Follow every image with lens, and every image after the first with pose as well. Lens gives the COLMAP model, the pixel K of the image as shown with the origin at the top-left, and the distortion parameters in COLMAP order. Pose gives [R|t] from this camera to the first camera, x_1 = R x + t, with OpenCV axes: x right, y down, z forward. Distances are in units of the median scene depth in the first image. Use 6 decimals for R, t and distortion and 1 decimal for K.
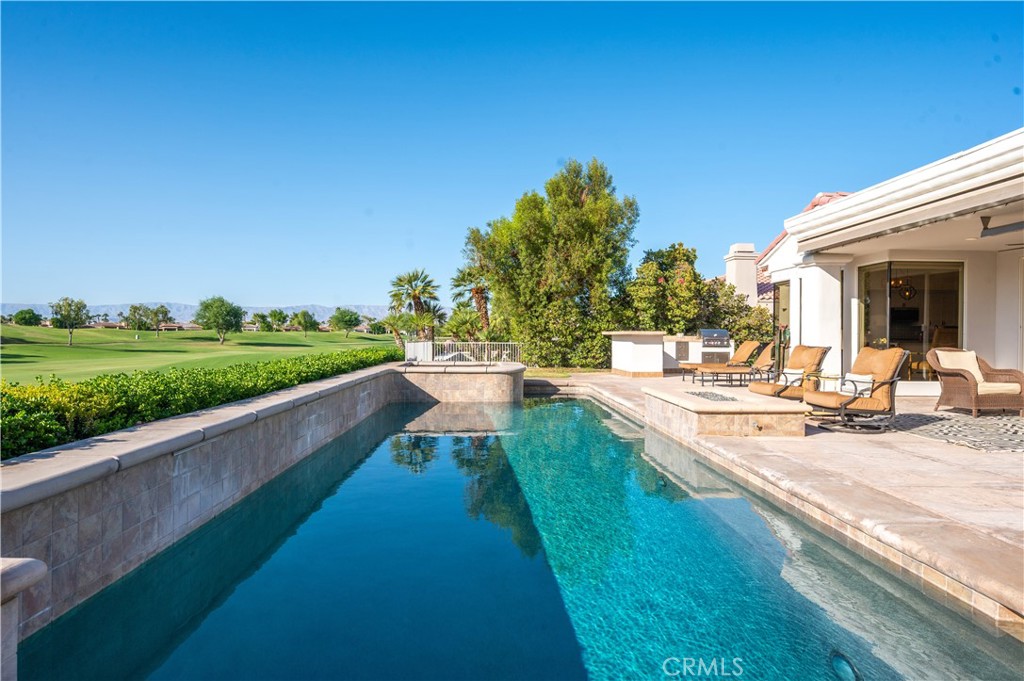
lens RADIAL K [[574.6, 0, 513.3], [0, 574.6, 341.7], [0, 0, 1]] dist [-0.003719, -0.001061]
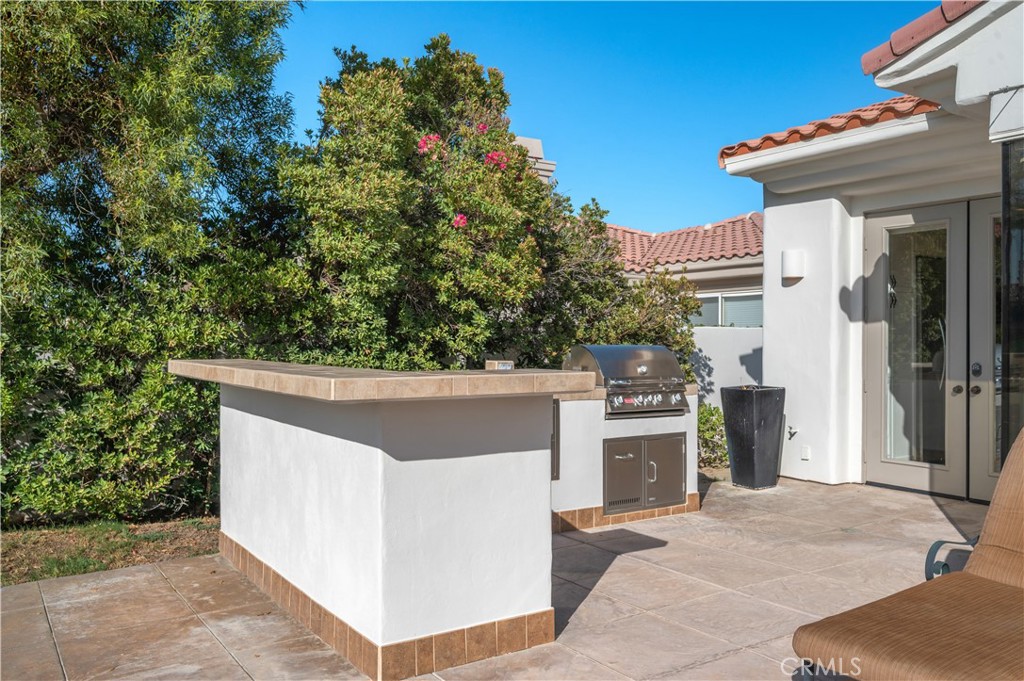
lens RADIAL K [[817.4, 0, 508.3], [0, 817.4, 340.4], [0, 0, 1]] dist [-0.001344, -0.004753]
pose [[0.857191, -0.004150, 0.514981, 0.107336], [0.008195, 0.999951, -0.005582, -0.021493], [-0.514933, 0.009006, 0.857183, 0.680962]]
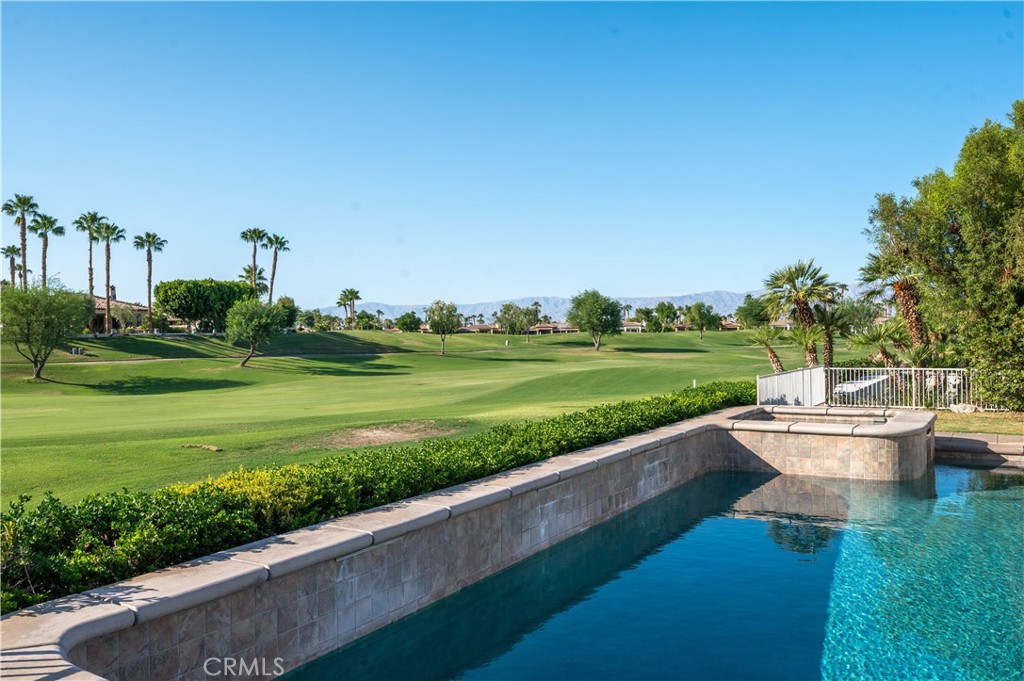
lens RADIAL K [[817.3, 0, 514.2], [0, 817.3, 341.2], [0, 0, 1]] dist [-0.000601, -0.003300]
pose [[0.836656, -0.014633, -0.547533, 0.087879], [0.014239, 0.999886, -0.004964, -0.033618], [0.547544, -0.003643, 0.836769, -0.006171]]
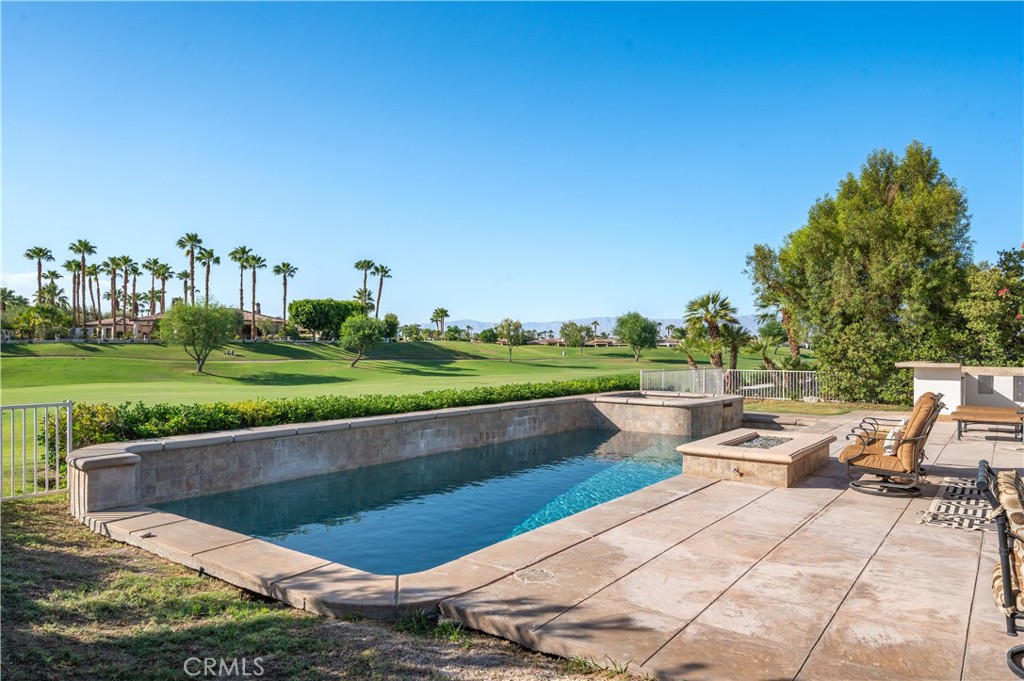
lens RADIAL K [[668.6, 0, 521.9], [0, 668.6, 360.4], [0, 0, 1]] dist [-0.004863, 0.002939]
pose [[0.786142, 0.009068, -0.617980, 0.298966], [-0.006600, 0.999959, 0.006277, -0.020062], [0.618011, -0.000856, 0.786169, -0.063067]]
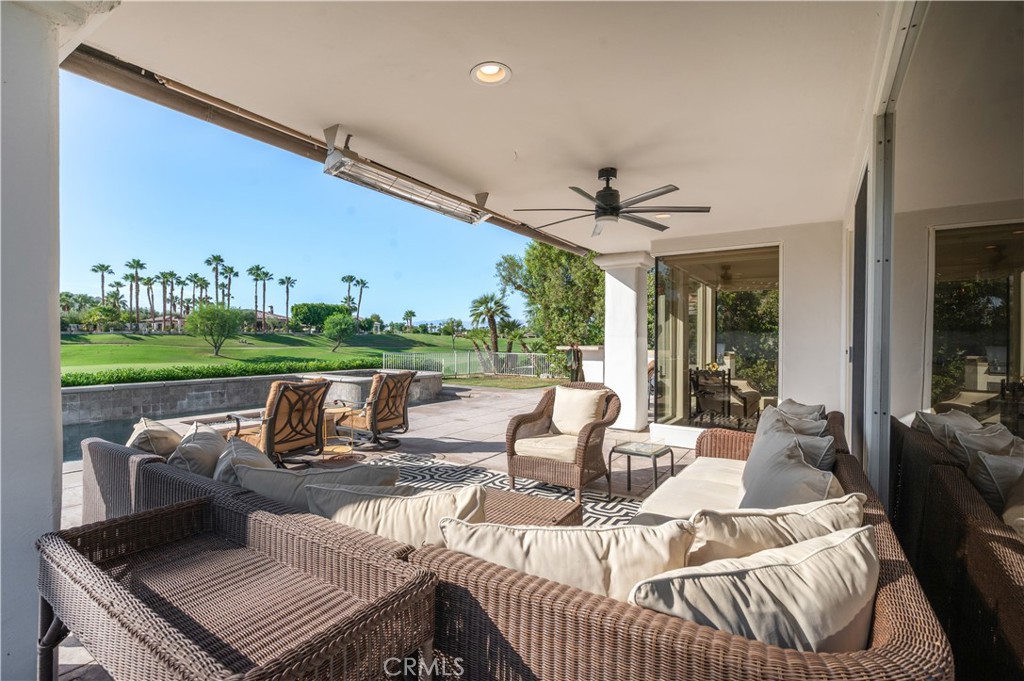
lens RADIAL K [[466.8, 0, 498.9], [0, 466.8, 346.9], [0, 0, 1]] dist [-0.007675, 0.000183]
pose [[0.807292, 0.009167, -0.590081, 0.487454], [-0.008418, 0.999957, 0.004018, -0.016475], [0.590093, 0.001724, 0.807334, 0.237495]]
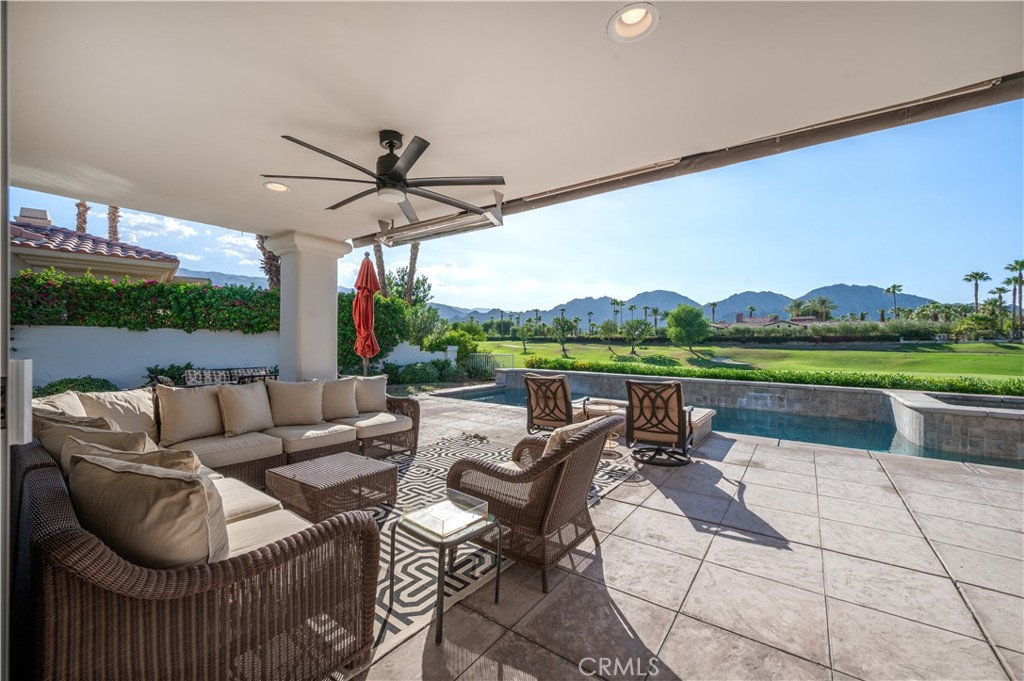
lens RADIAL K [[403.5, 0, 510.7], [0, 403.5, 342.7], [0, 0, 1]] dist [-0.004247, 0.000007]
pose [[-0.618287, -0.009116, -0.785900, 0.492263], [-0.020378, 0.999783, 0.004435, -0.019830], [0.785688, 0.018757, -0.618338, 0.543760]]
